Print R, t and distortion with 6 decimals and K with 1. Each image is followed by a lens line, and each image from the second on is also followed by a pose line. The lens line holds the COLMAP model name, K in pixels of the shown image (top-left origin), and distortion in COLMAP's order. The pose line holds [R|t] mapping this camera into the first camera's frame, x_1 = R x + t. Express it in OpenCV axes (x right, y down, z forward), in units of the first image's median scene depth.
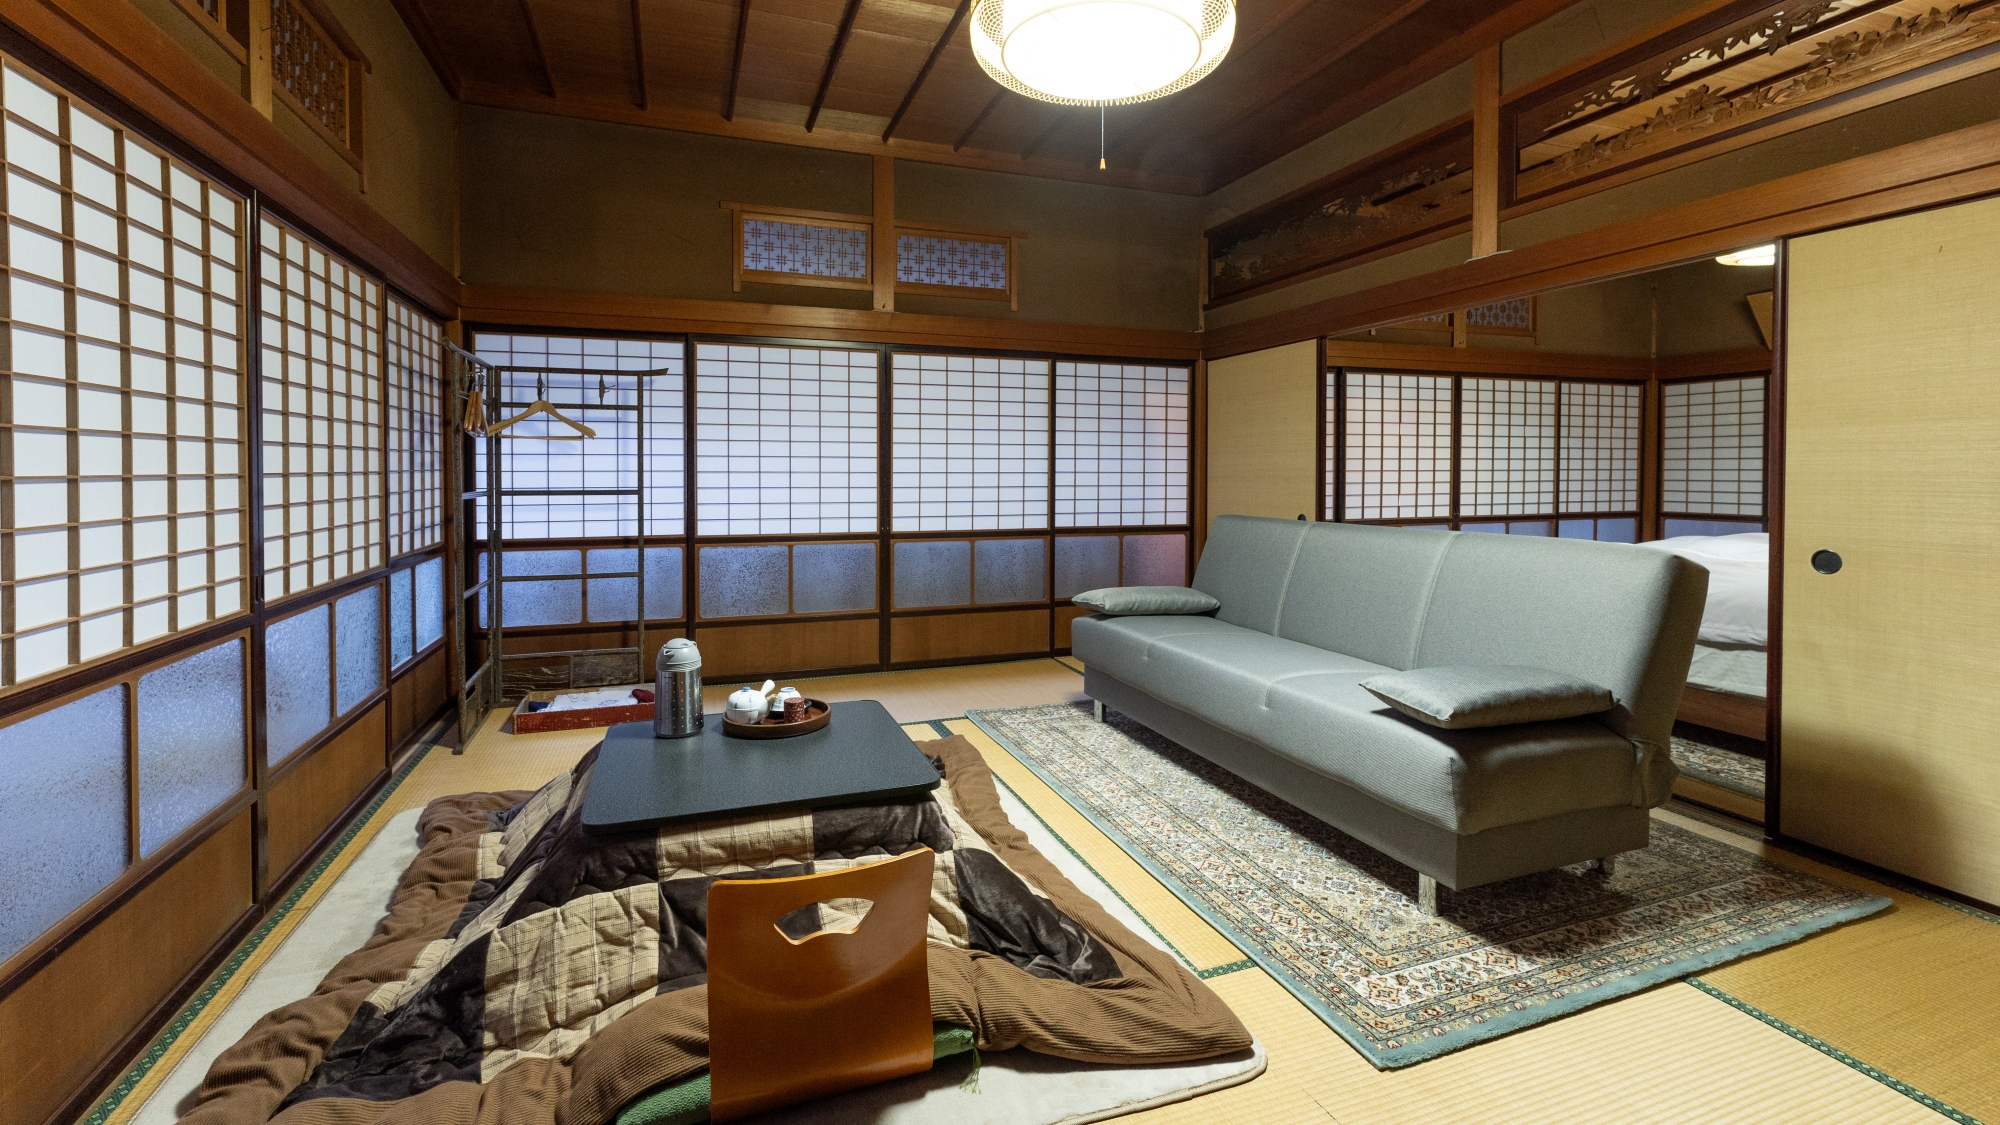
lens RADIAL K [[844.4, 0, 1008.9], [0, 844.4, 561.1], [0, 0, 1]] dist [-0.002900, 0.000753]
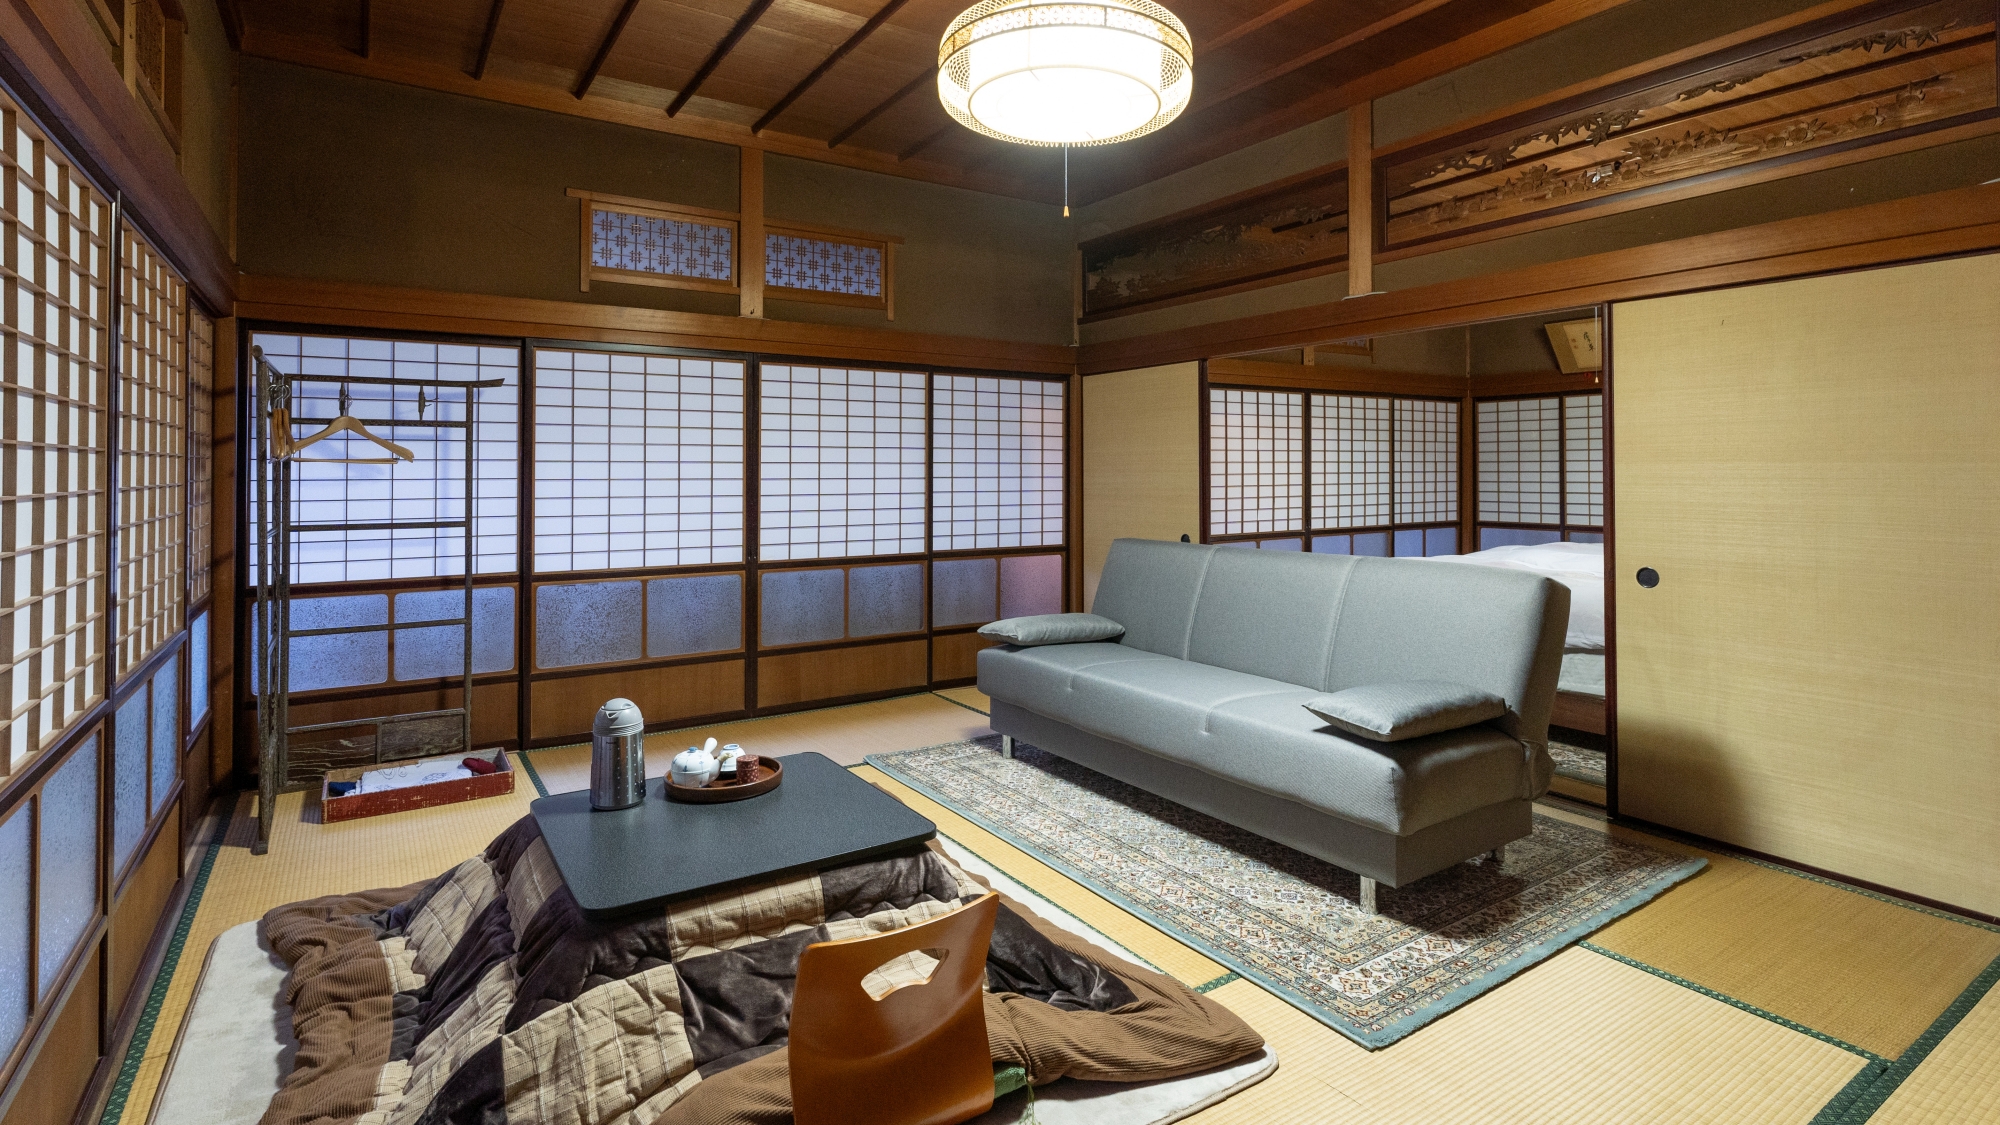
lens RADIAL K [[966.3, 0, 1011.5], [0, 966.3, 555.5], [0, 0, 1]] dist [-0.000061, -0.001268]
pose [[0.971362, -0.021709, 0.236612, -0.199030], [0.025809, 0.999565, -0.014246, -0.031823], [-0.236200, 0.019945, 0.971500, -0.095159]]
